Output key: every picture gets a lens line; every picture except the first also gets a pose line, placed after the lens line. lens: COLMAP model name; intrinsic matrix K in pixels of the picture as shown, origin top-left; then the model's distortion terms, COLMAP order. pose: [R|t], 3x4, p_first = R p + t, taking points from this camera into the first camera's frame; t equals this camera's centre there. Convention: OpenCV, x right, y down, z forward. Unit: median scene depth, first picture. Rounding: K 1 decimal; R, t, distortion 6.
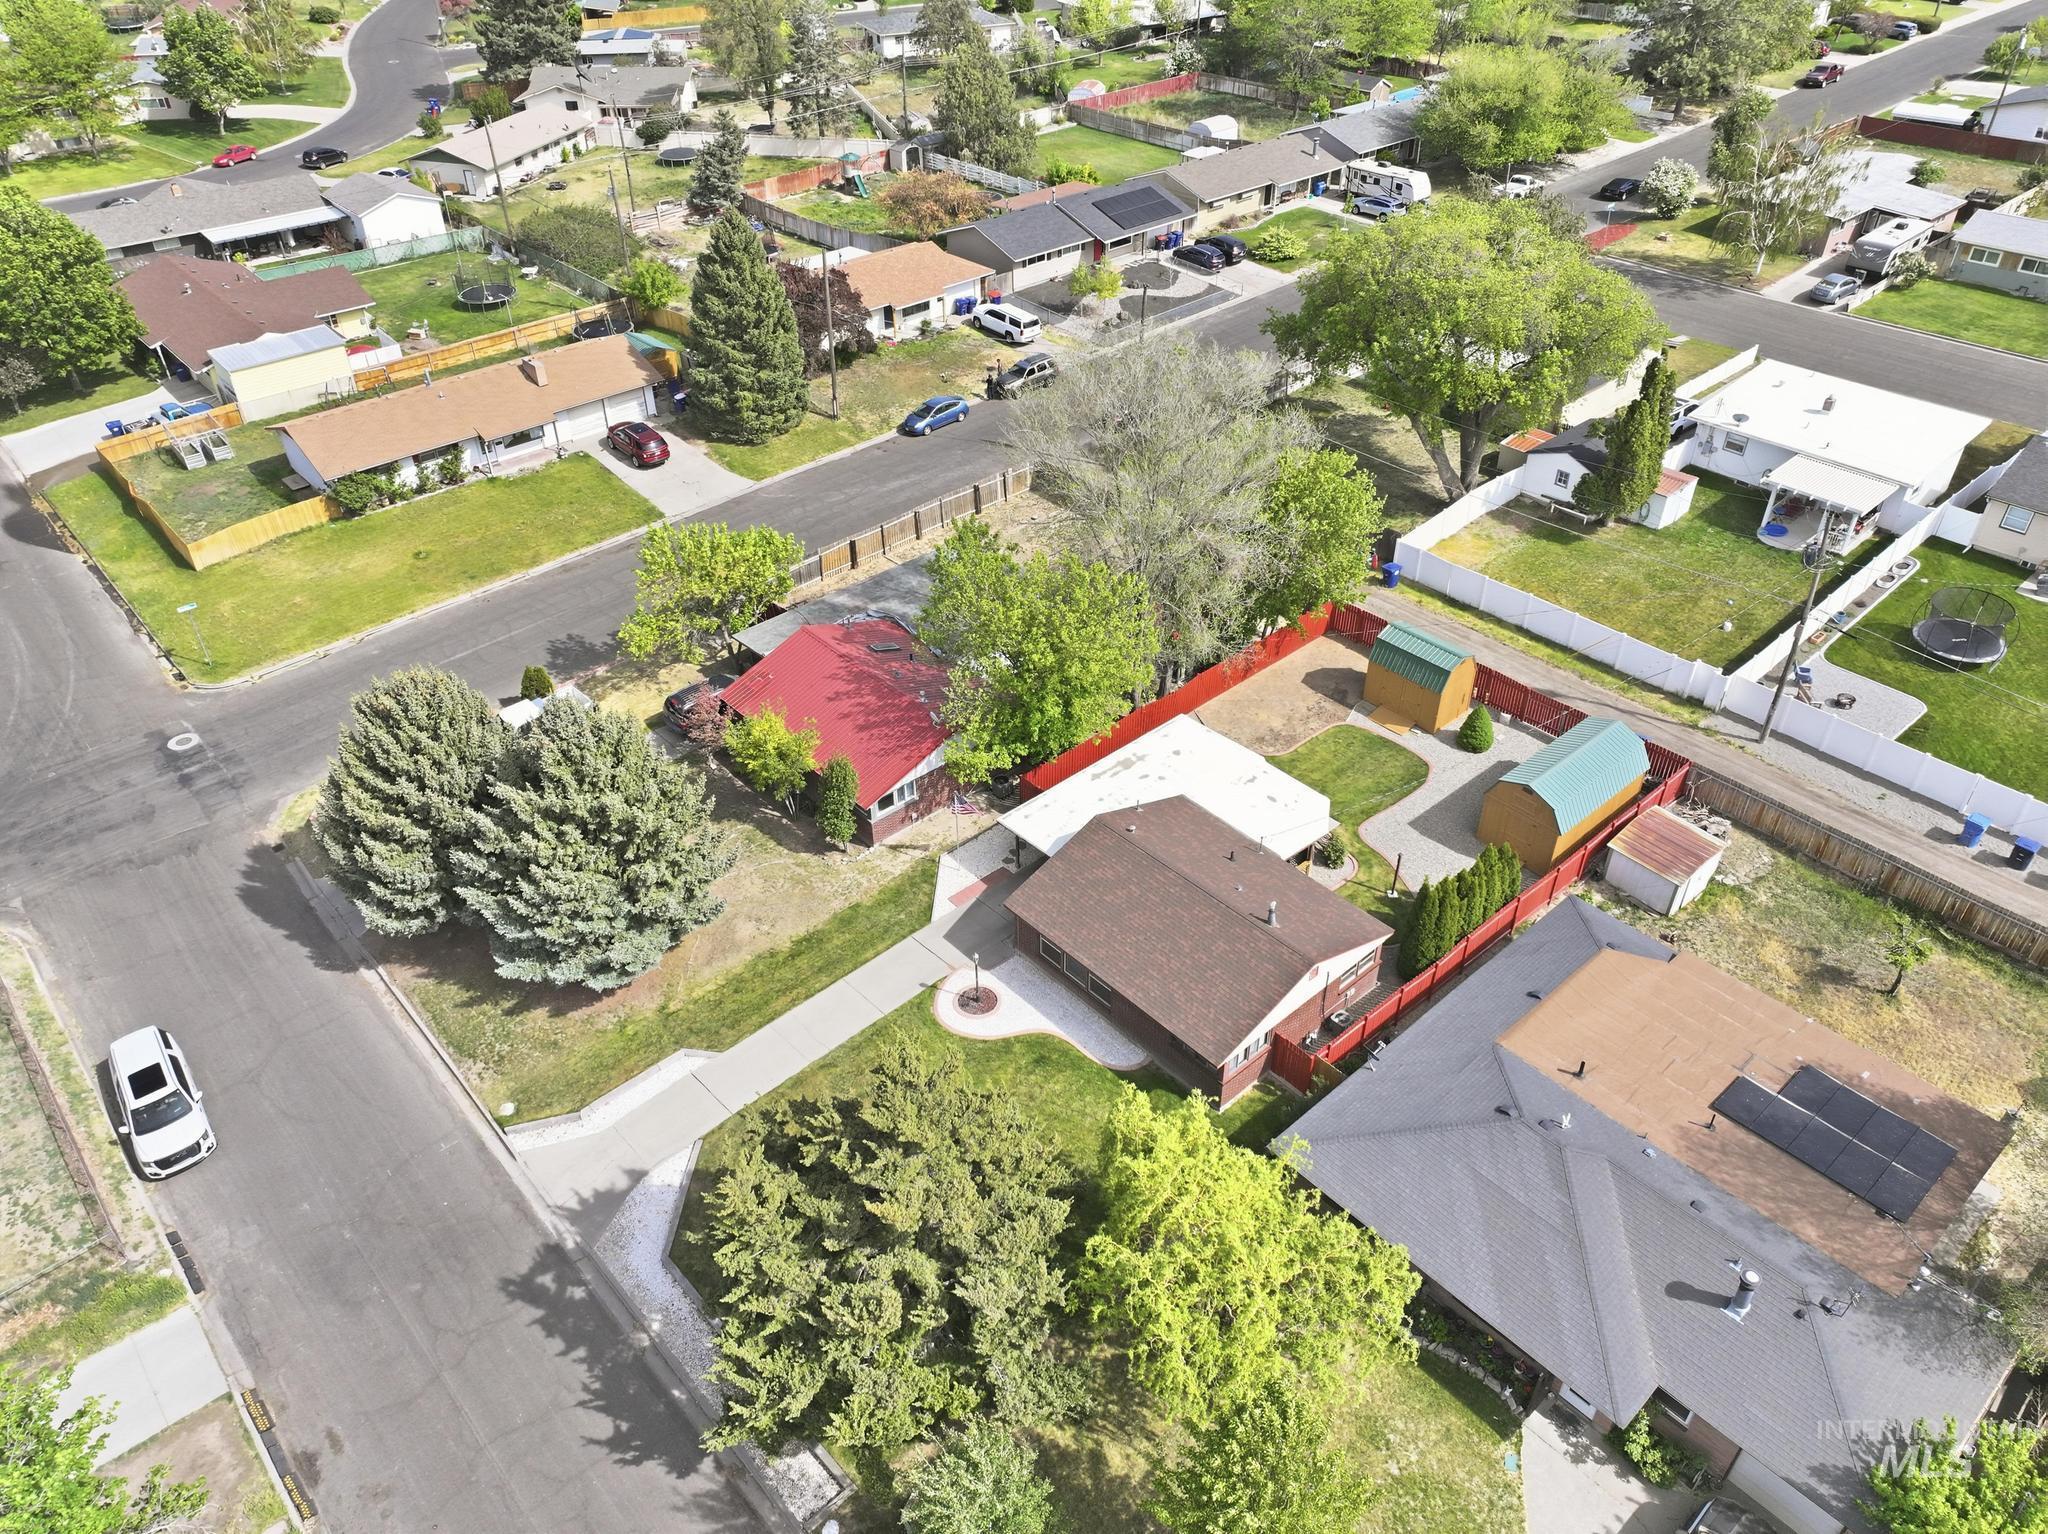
lens RADIAL K [[1433.4, 0, 1031.1], [0, 1433.4, 762.7], [0, 0, 1]] dist [-0.002309, 0.020323]
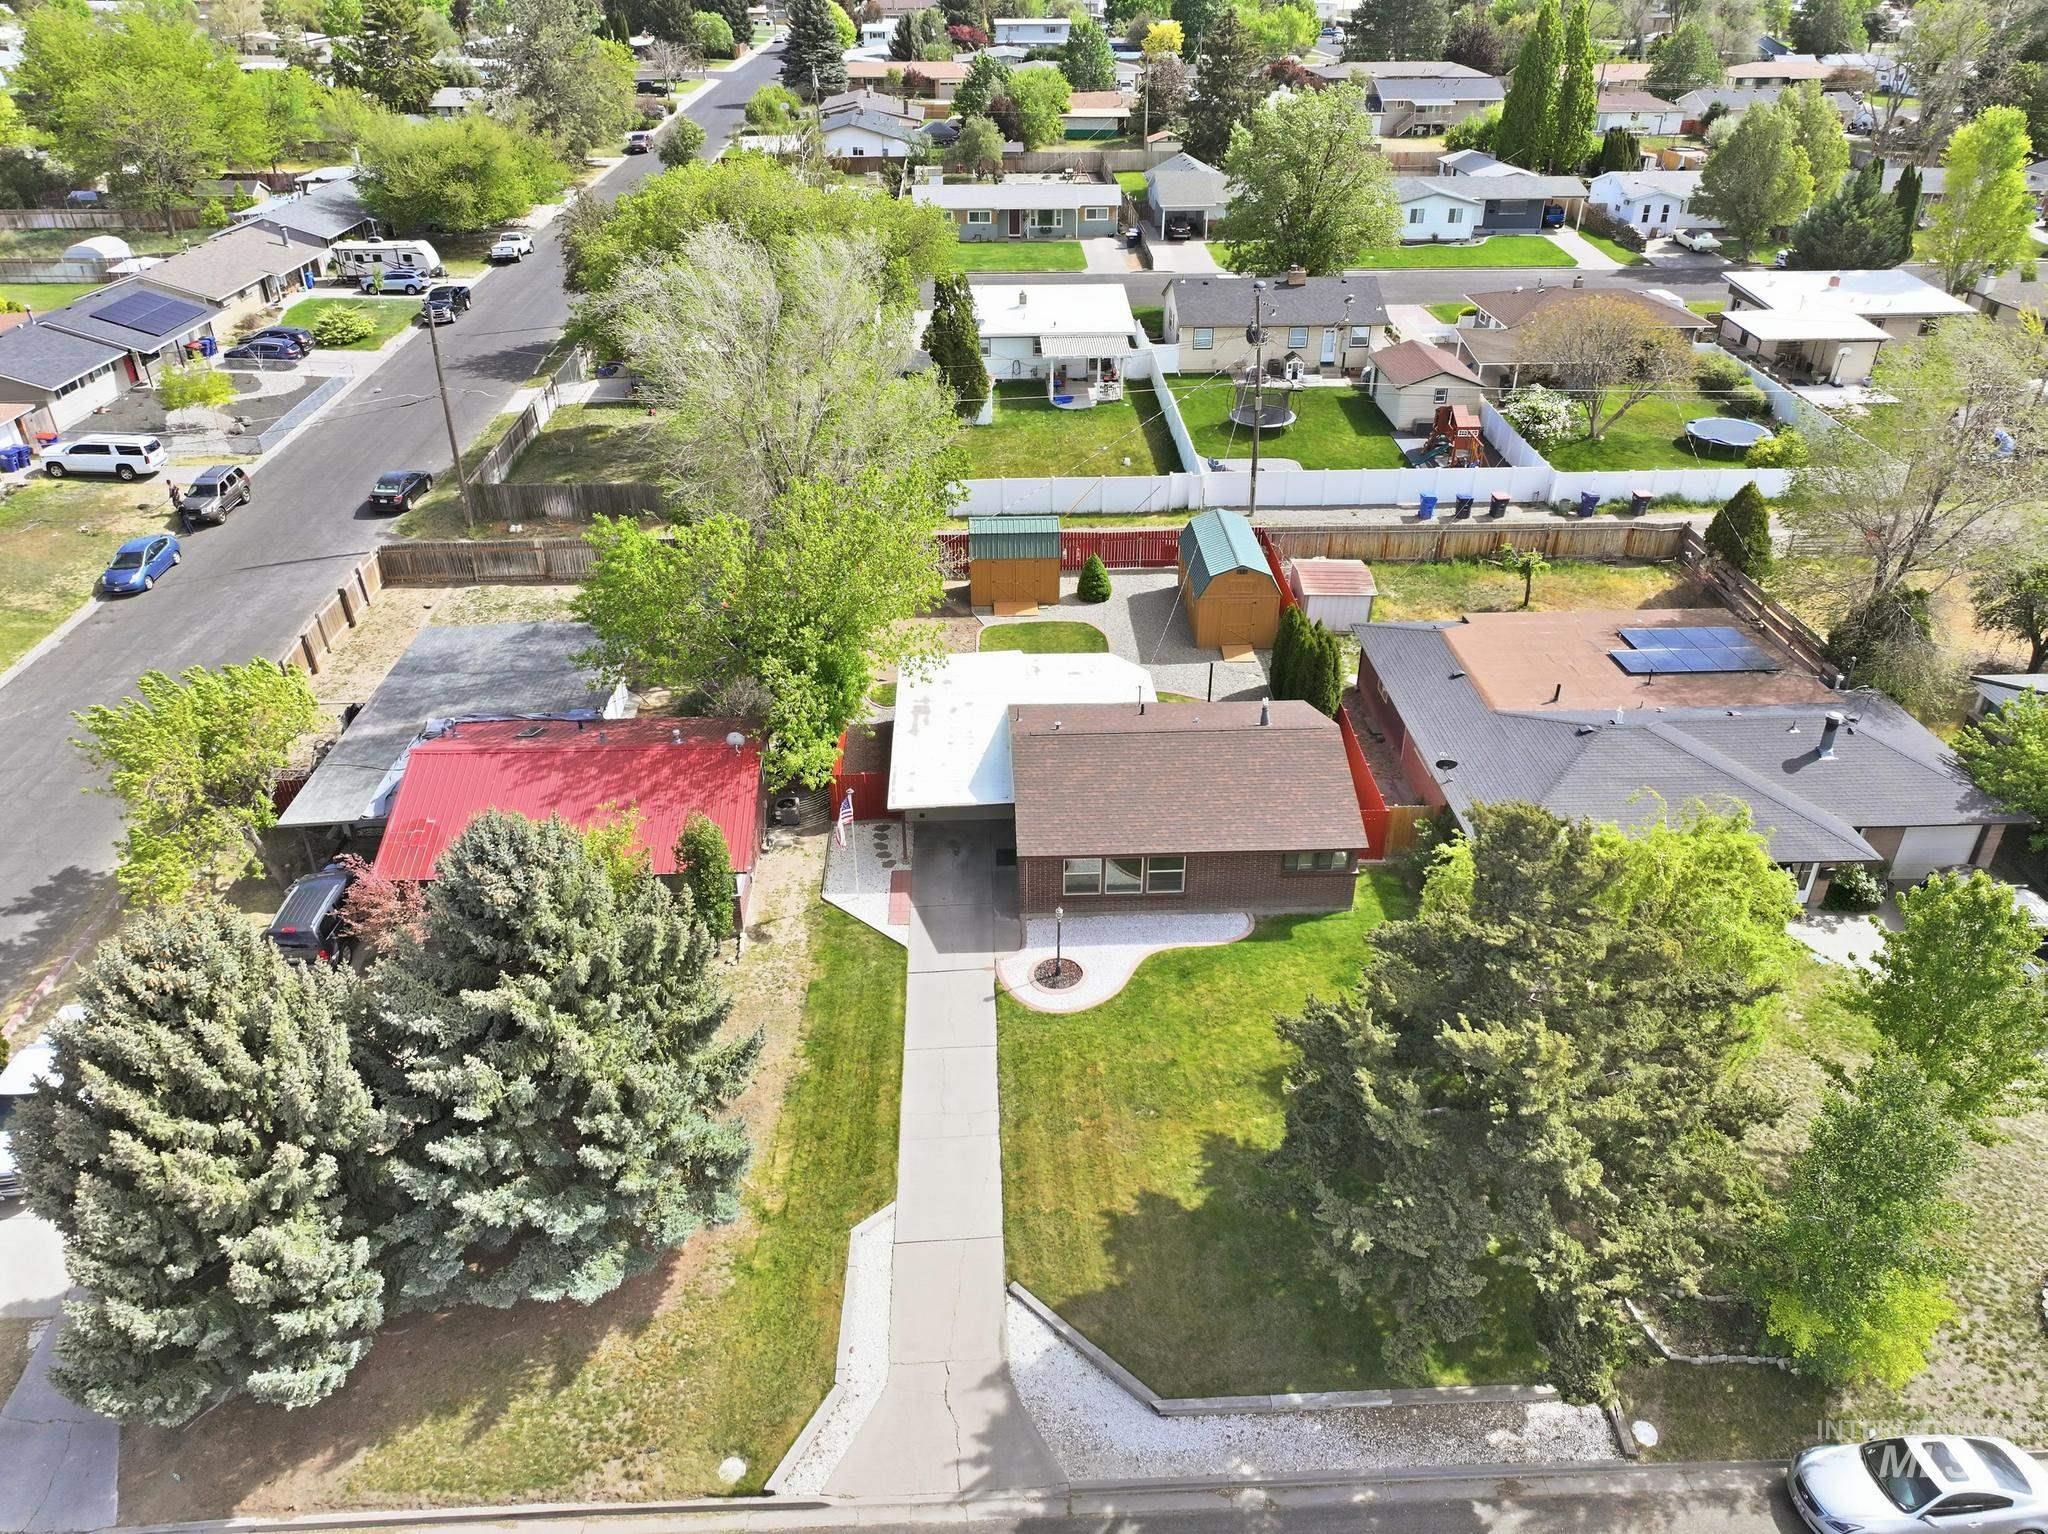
lens RADIAL K [[1429.6, 0, 1028.5], [0, 1429.6, 770.7], [0, 0, 1]] dist [0.000581, 0.013411]
pose [[0.636060, -0.387911, 0.667048, -0.331588], [0.458175, 0.885432, 0.078018, -0.003088], [-0.620890, 0.256001, 0.740918, 0.237354]]
